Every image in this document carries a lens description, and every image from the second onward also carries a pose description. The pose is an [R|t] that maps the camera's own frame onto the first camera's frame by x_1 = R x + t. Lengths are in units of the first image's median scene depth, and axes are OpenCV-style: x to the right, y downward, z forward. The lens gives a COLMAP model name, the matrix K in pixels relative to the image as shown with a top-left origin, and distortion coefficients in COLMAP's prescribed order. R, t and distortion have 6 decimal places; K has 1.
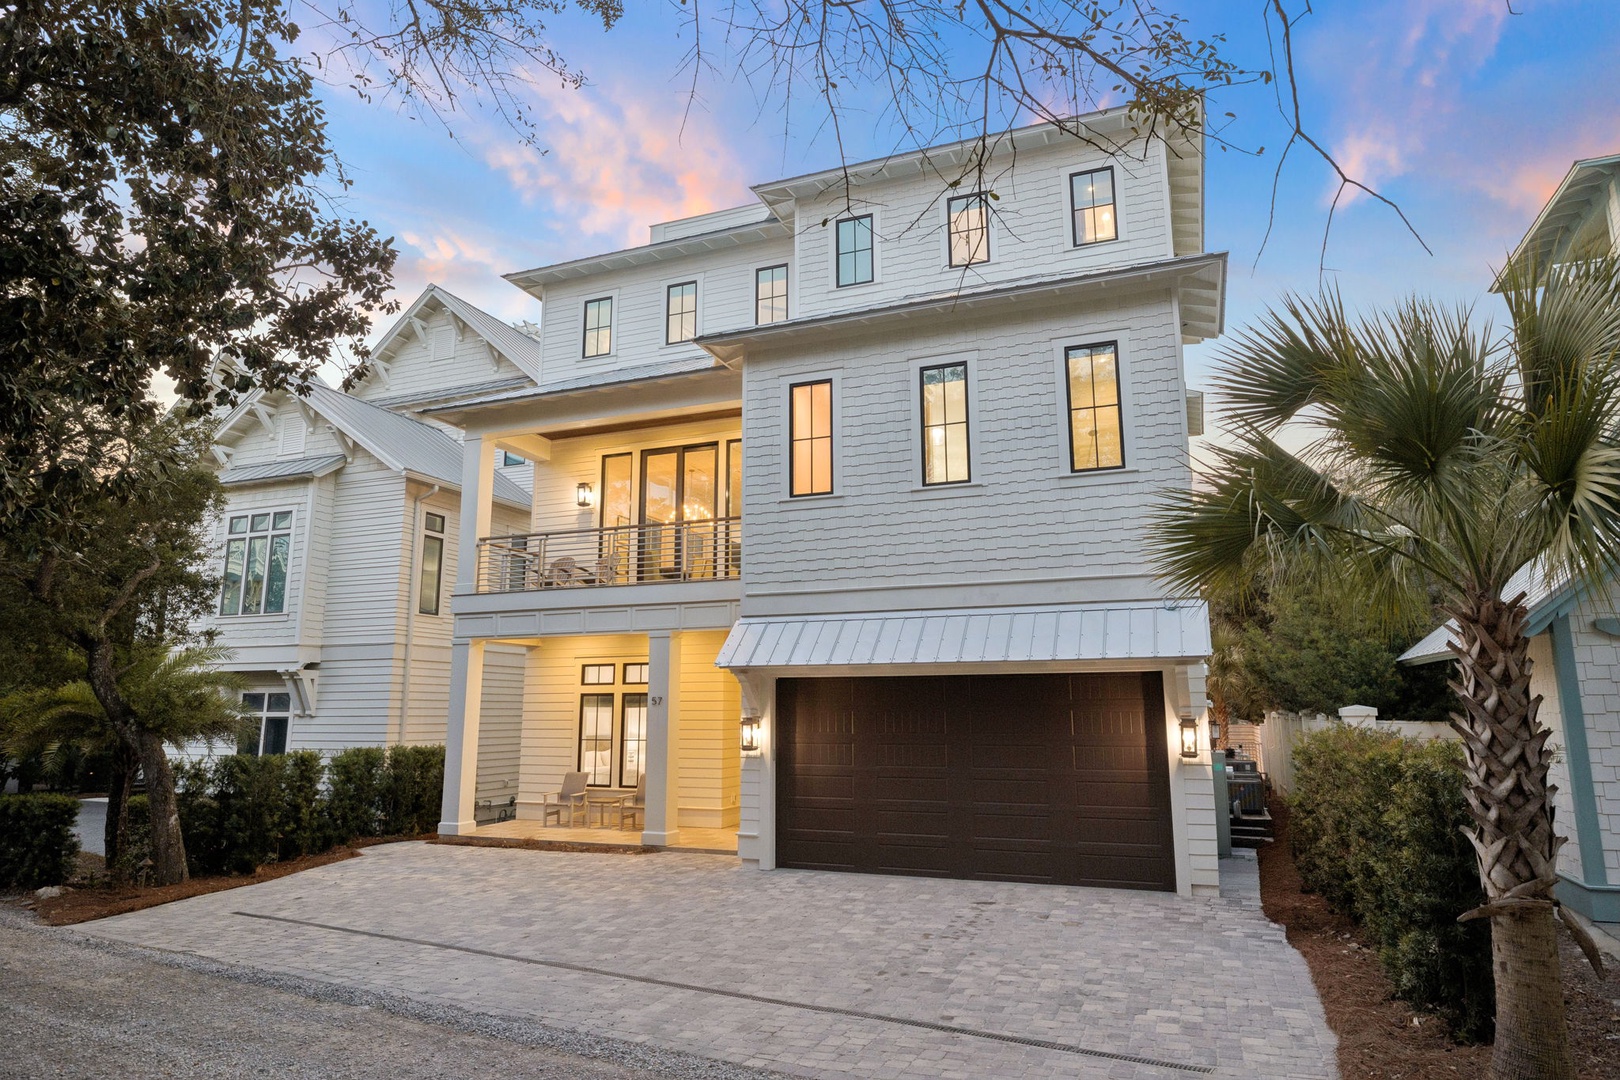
lens RADIAL K [[964.0, 0, 812.9], [0, 964.0, 545.7], [0, 0, 1]] dist [-0.000648, -0.000181]
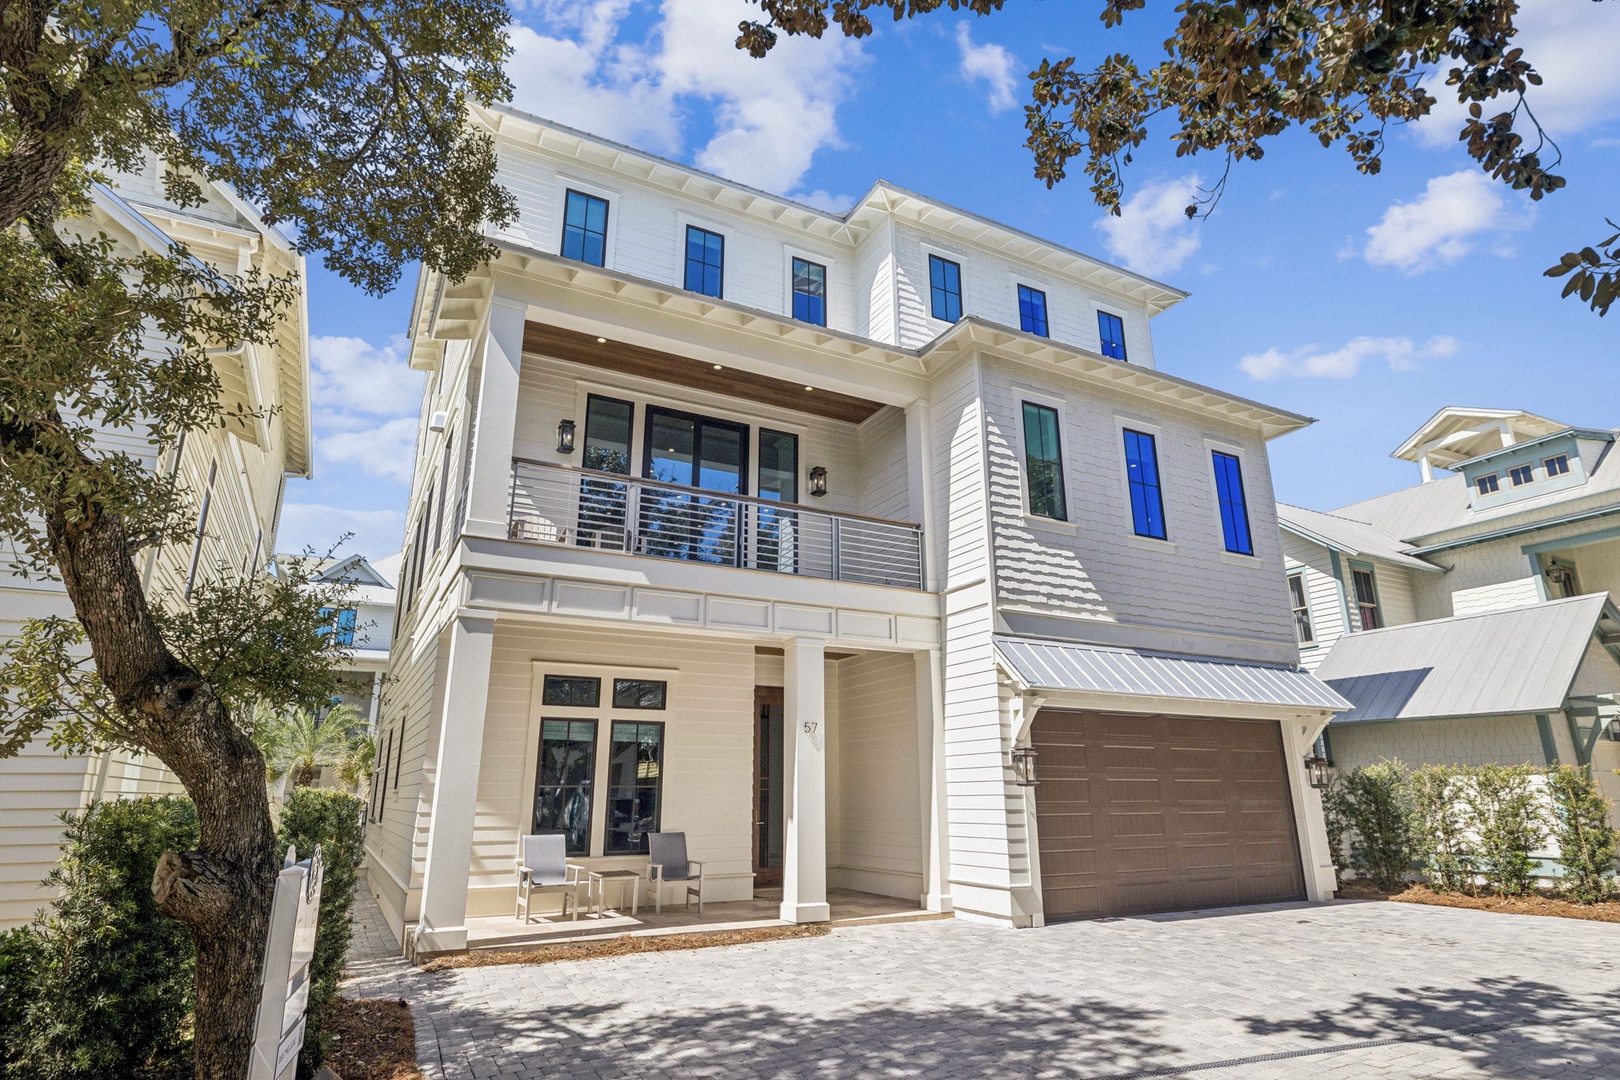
lens RADIAL K [[879.5, 0, 810.0], [0, 879.5, 540.0], [0, 0, 1]] dist [0.000462, 0.000787]
pose [[0.650275, 0.214699, 0.728730, -0.794292], [-0.129102, 0.976513, -0.172498, 0.152094], [-0.748649, 0.018090, 0.662720, 0.593973]]
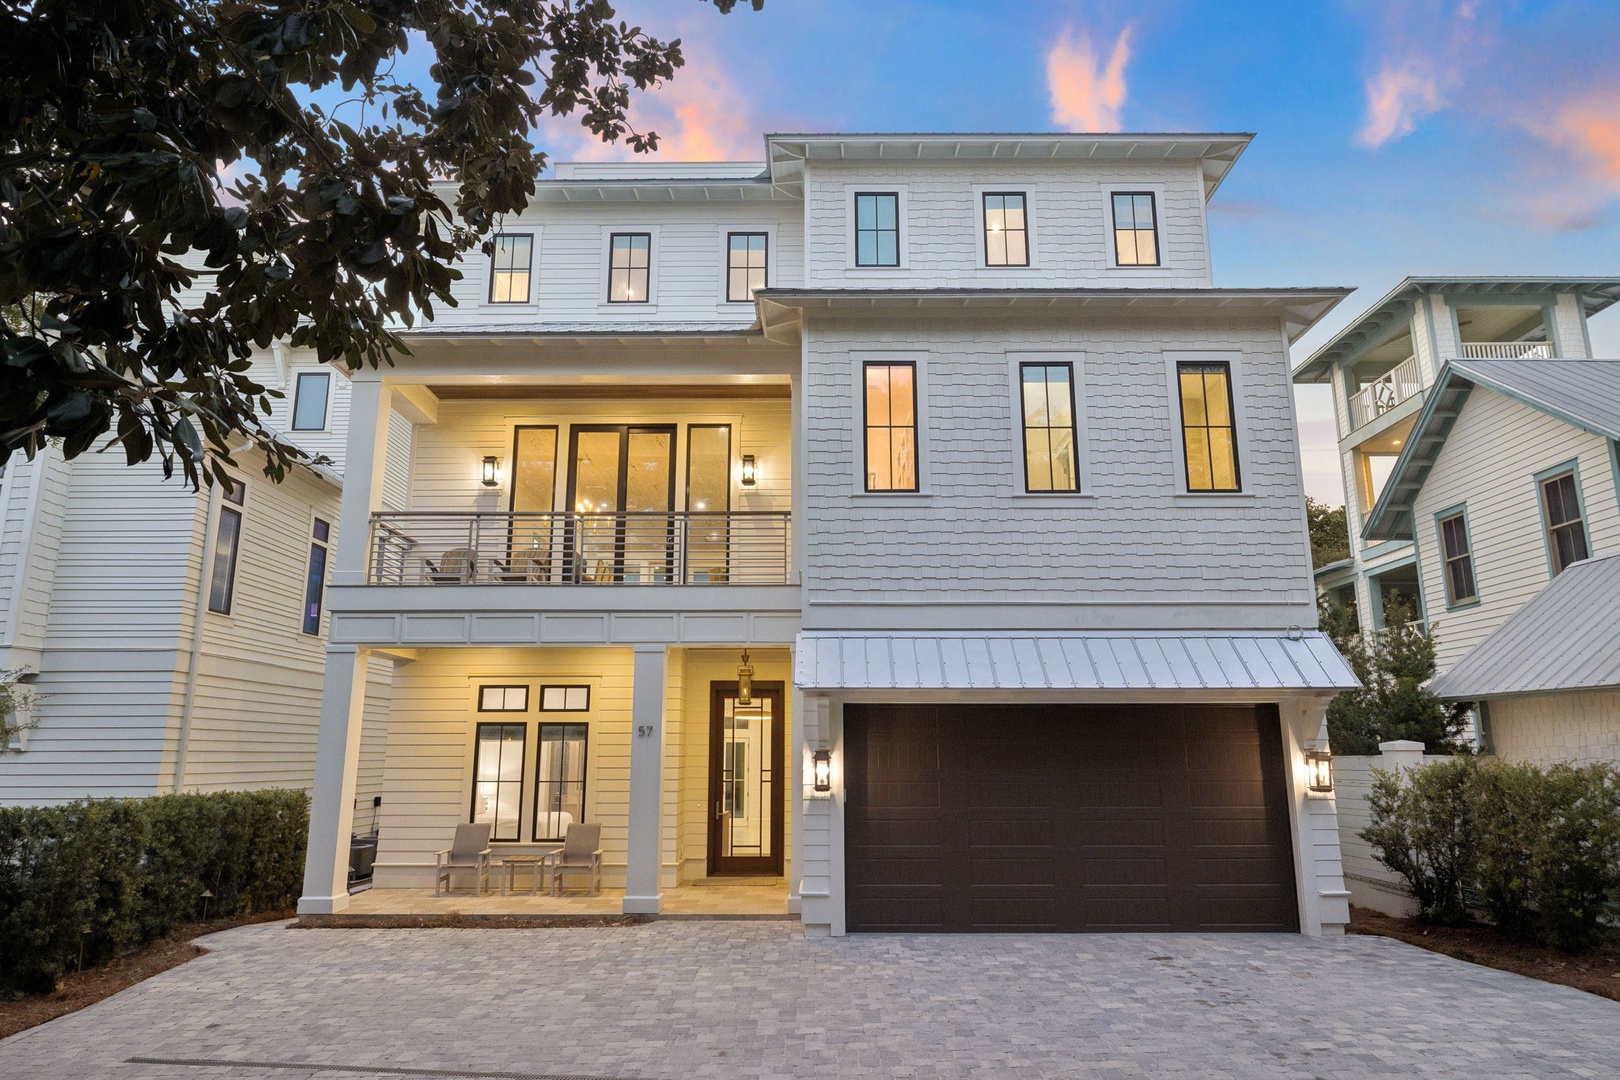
lens RADIAL K [[977.6, 0, 813.7], [0, 977.6, 559.1], [0, 0, 1]] dist [-0.000831, -0.000692]
pose [[0.931546, 0.073324, 0.356154, -0.372201], [-0.063752, 0.997221, -0.038556, 0.045635], [-0.357991, 0.013211, 0.933632, 0.211375]]
